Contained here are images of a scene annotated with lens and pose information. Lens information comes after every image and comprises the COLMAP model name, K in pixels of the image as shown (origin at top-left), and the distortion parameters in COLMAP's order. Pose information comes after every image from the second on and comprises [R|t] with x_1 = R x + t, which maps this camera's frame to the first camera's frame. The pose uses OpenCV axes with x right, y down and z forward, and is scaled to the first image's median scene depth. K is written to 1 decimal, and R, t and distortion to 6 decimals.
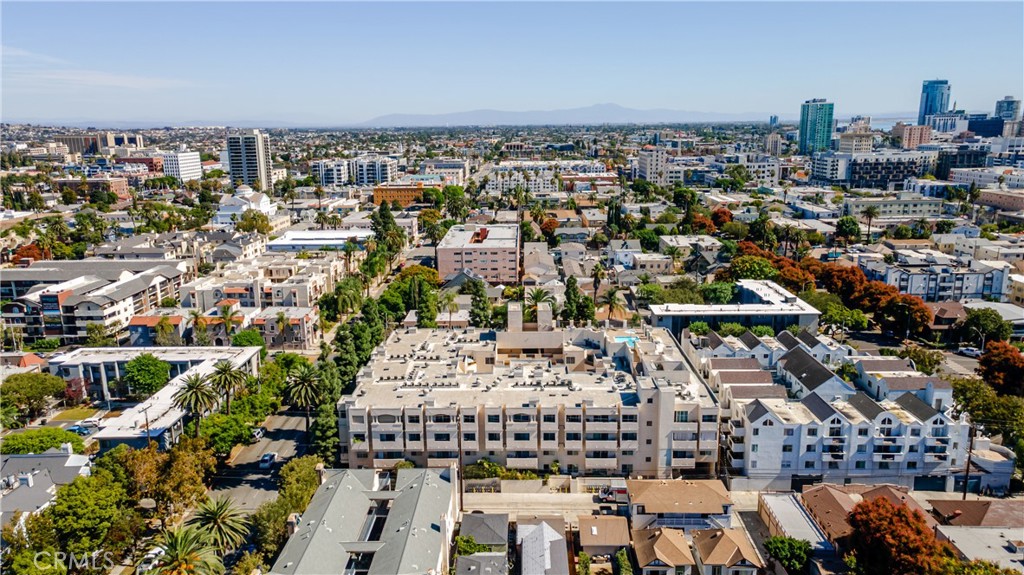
lens RADIAL K [[719.5, 0, 510.4], [0, 719.5, 285.4], [0, 0, 1]] dist [0.016962, 0.021926]
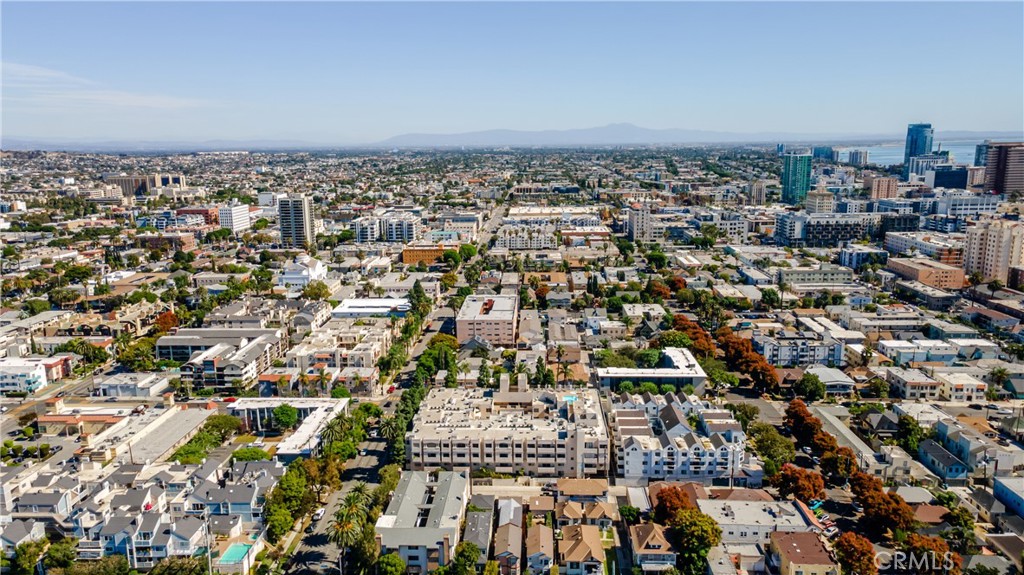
lens RADIAL K [[719.5, 0, 511.5], [0, 719.5, 289.2], [0, 0, 1]] dist [0.016962, 0.021926]
pose [[0.999817, 0.005665, -0.018275, 0.051269], [-0.006014, 0.999799, -0.019103, -0.139820], [0.018163, 0.019210, 0.999650, -0.660767]]
